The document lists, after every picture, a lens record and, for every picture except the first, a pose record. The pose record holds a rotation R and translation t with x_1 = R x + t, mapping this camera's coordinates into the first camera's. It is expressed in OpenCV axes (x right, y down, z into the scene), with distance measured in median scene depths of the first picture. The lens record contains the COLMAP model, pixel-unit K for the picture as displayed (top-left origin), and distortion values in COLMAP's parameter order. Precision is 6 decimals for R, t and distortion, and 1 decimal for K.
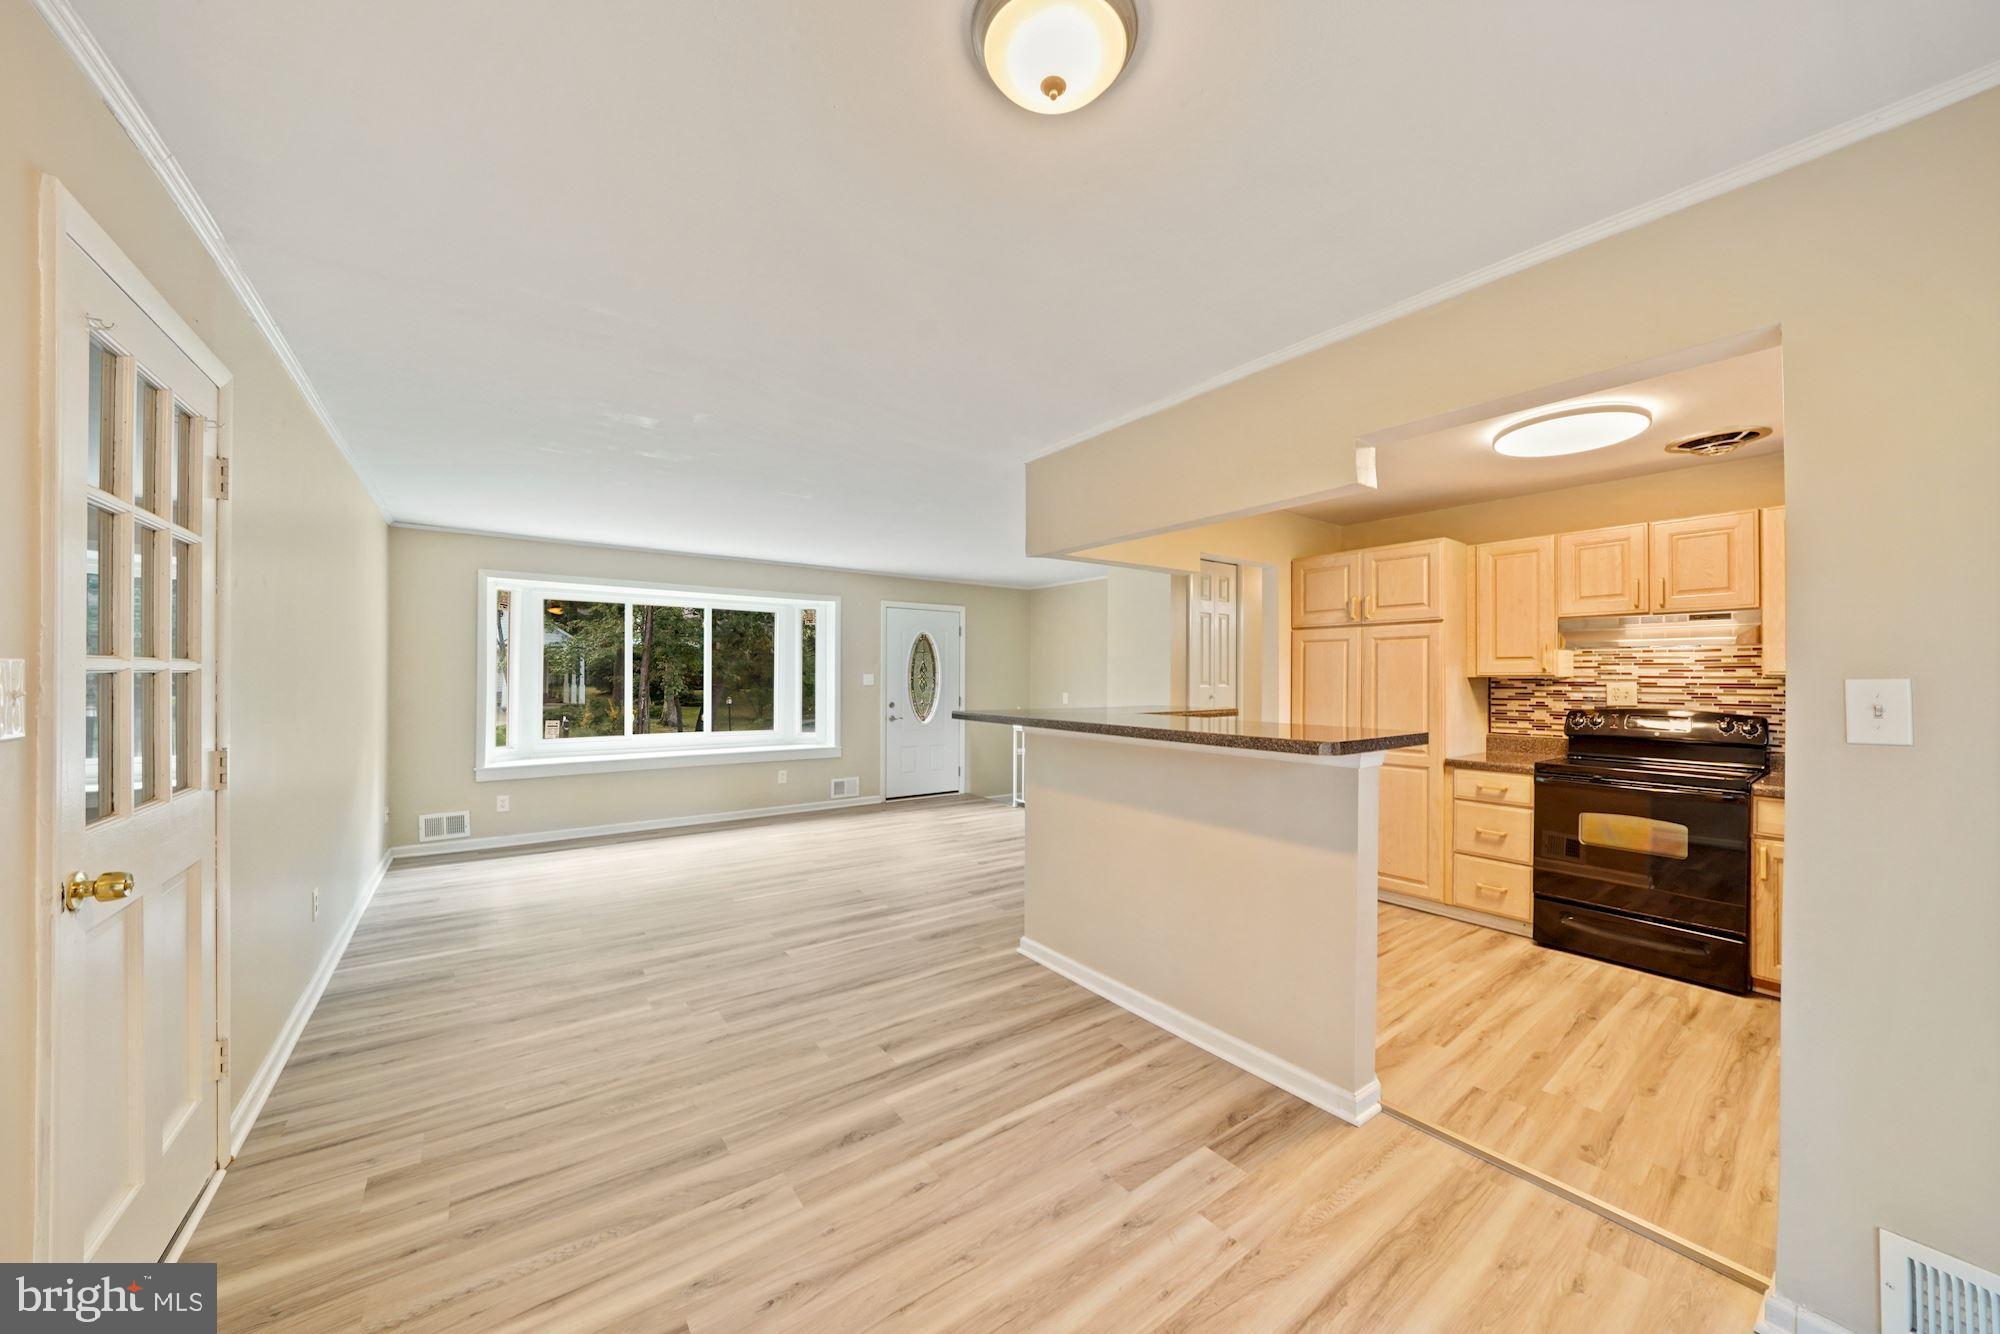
lens RADIAL K [[711.7, 0, 1031.9], [0, 711.7, 675.3], [0, 0, 1]] dist [-0.012890, 0.001320]
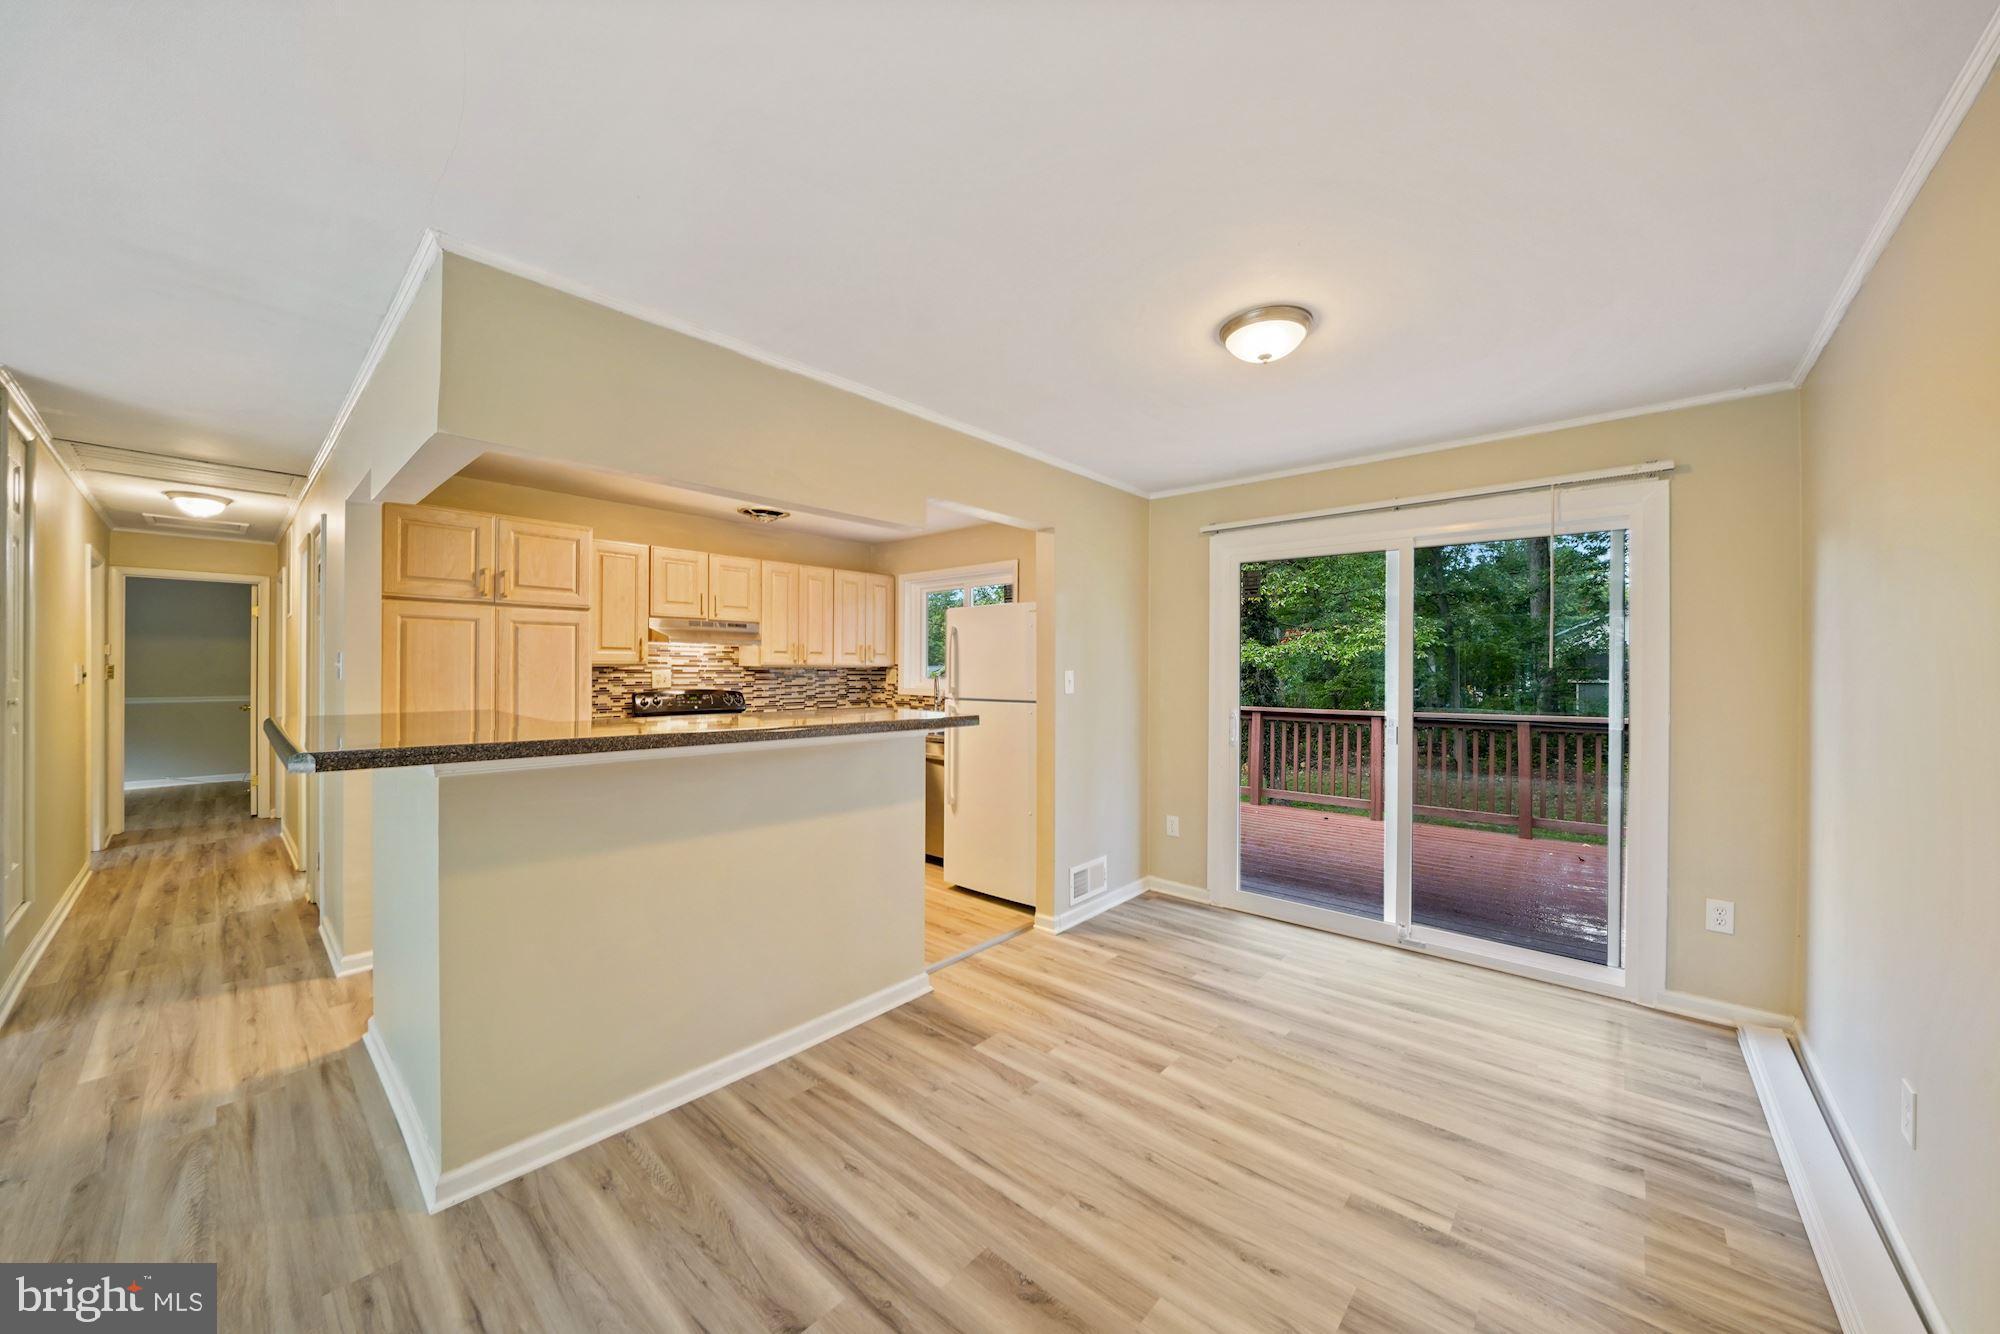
lens RADIAL K [[711.7, 0, 986.7], [0, 711.7, 666.2], [0, 0, 1]] dist [-0.012890, 0.001320]
pose [[-0.178306, -0.003685, 0.983968, -0.535166], [-0.010607, 0.999942, 0.001822, -0.005167], [-0.983918, -0.010112, -0.178335, 0.652093]]
